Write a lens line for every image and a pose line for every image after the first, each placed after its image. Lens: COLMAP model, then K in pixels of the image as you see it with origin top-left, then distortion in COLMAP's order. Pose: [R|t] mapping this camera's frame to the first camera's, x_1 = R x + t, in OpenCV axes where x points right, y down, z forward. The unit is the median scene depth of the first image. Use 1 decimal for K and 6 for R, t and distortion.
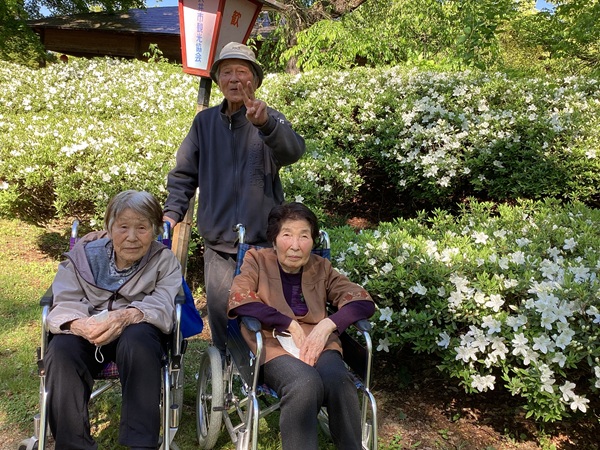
lens RADIAL K [[545.8, 0, 300.0], [0, 545.8, 225.0], [0, 0, 1]] dist [0.004413, -0.020930]
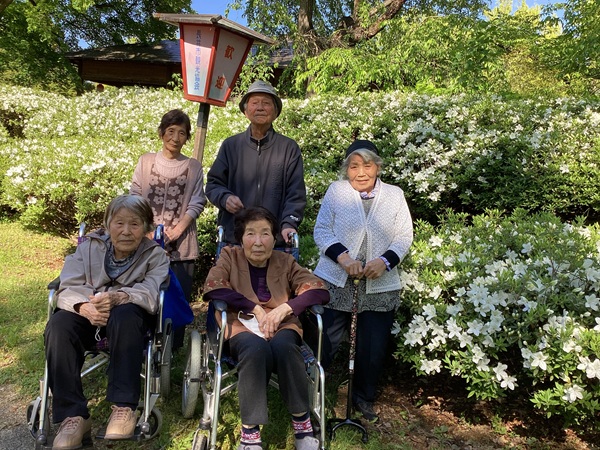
lens RADIAL K [[540.2, 0, 300.3], [0, 540.2, 217.8], [0, 0, 1]] dist [-0.002068, 0.006783]
pose [[0.998573, -0.002703, -0.053336, 0.066797], [-0.000129, 0.998593, -0.053029, 0.021981], [0.053404, 0.052960, 0.997168, -0.082151]]
